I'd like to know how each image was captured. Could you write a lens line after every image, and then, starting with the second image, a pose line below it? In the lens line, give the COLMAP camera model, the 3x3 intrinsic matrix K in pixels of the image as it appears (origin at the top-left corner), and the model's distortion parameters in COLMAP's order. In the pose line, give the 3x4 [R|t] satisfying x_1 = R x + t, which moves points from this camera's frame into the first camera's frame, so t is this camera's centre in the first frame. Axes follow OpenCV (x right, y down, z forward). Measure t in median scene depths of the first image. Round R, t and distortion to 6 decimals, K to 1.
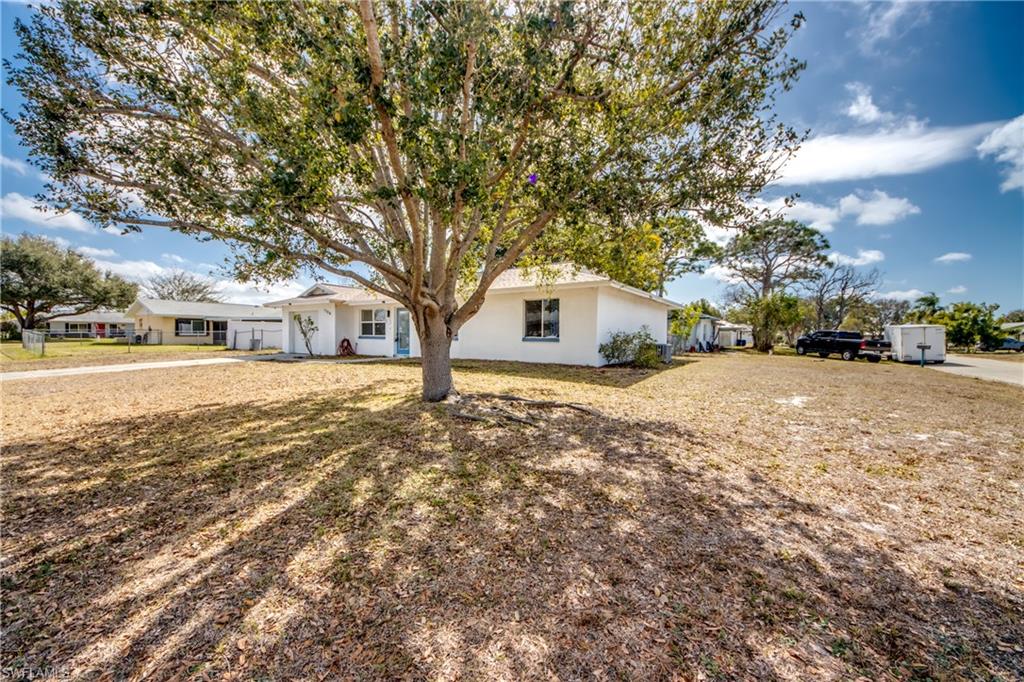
lens RADIAL K [[382.2, 0, 535.7], [0, 382.2, 339.9], [0, 0, 1]] dist [-0.016557, -0.001426]
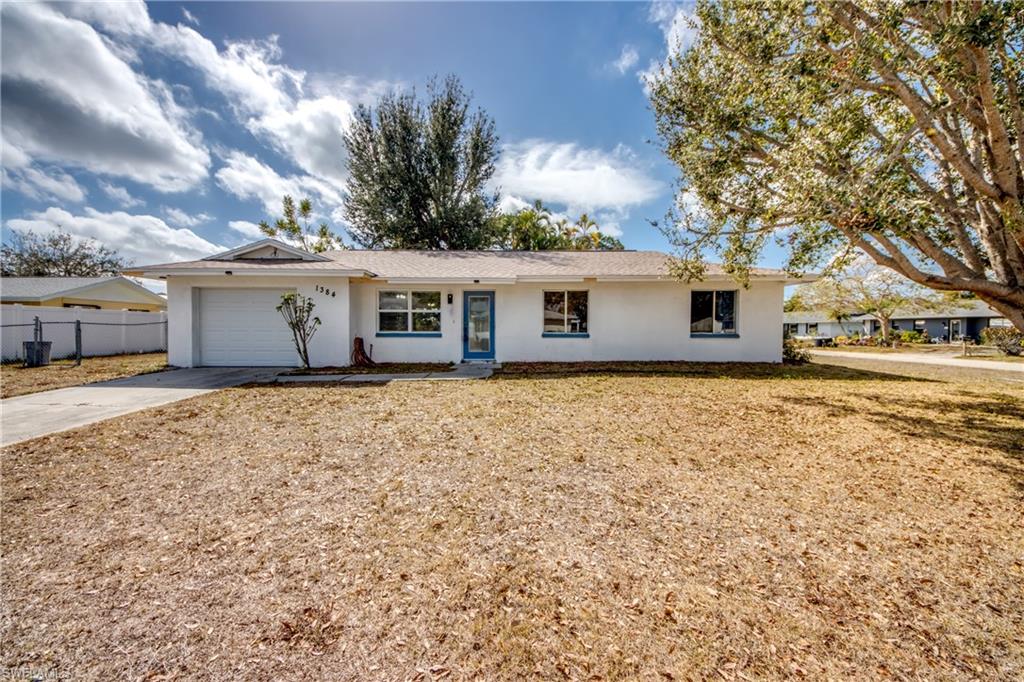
lens RADIAL K [[382.2, 0, 519.3], [0, 382.2, 340.0], [0, 0, 1]] dist [-0.016557, -0.001426]
pose [[0.839966, -0.015989, 0.542403, -0.449927], [0.009343, 0.999844, 0.015006, -0.004669], [-0.542558, -0.007537, 0.839984, 0.265215]]
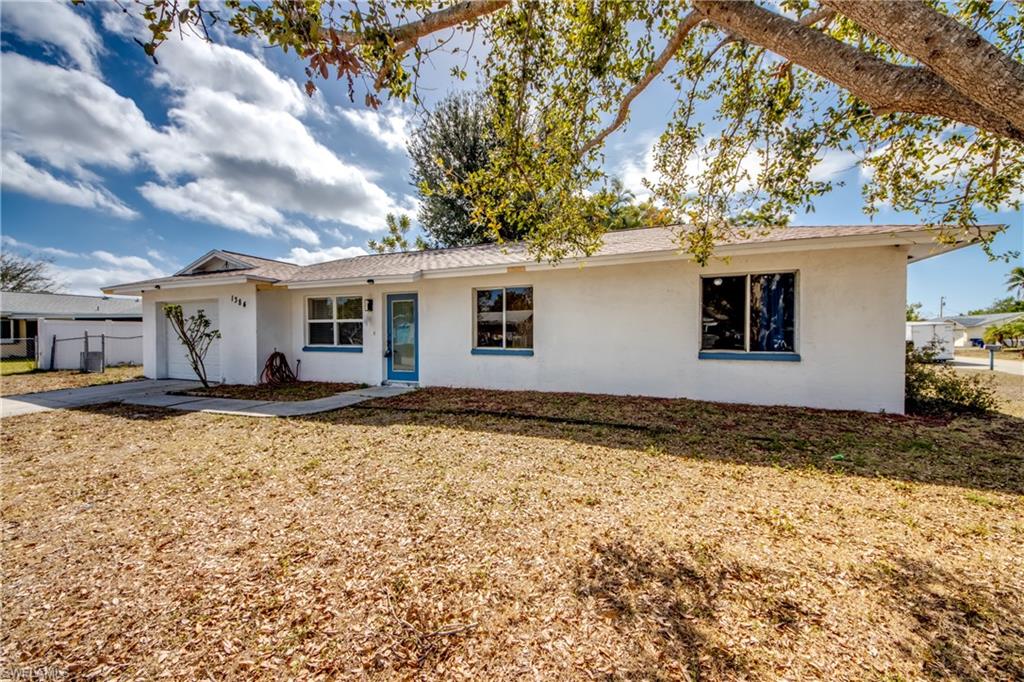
lens RADIAL K [[382.2, 0, 530.1], [0, 382.2, 340.4], [0, 0, 1]] dist [-0.016557, -0.001426]
pose [[0.981568, -0.007611, 0.190963, -0.186984], [0.007938, 0.999968, -0.000949, -0.012154], [-0.190949, 0.002448, 0.981597, 0.303206]]
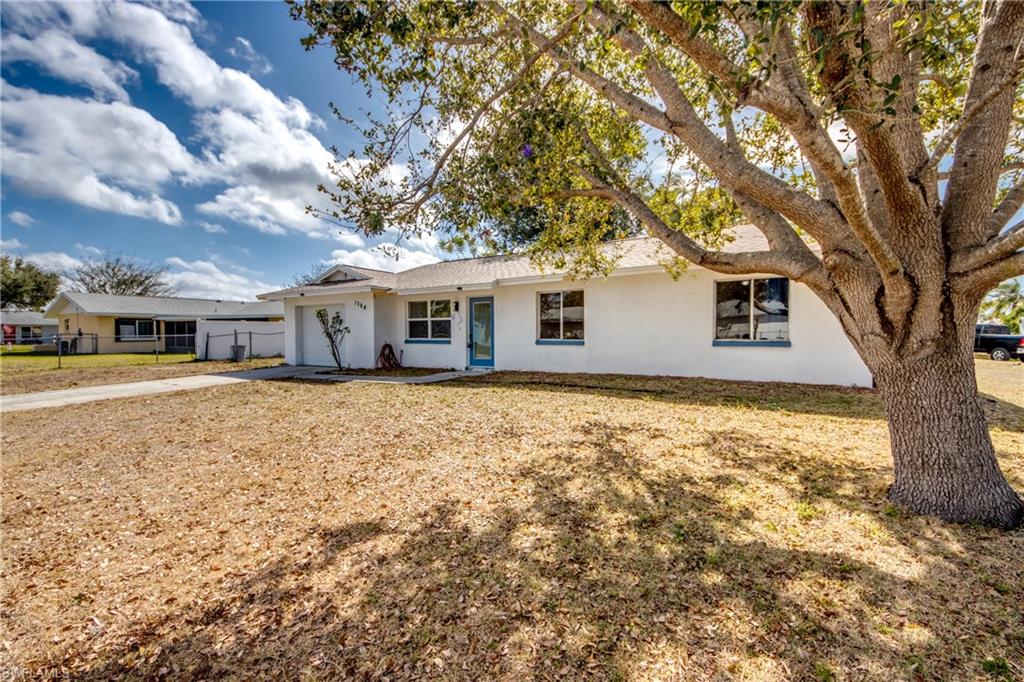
lens RADIAL K [[459.3, 0, 513.2], [0, 459.3, 338.2], [0, 0, 1]] dist [0.001242, -0.002680]
pose [[0.999736, -0.008485, -0.021344, -0.187610], [0.008301, 0.999928, -0.008717, -0.003372], [0.021416, 0.008537, 0.999734, 0.132406]]
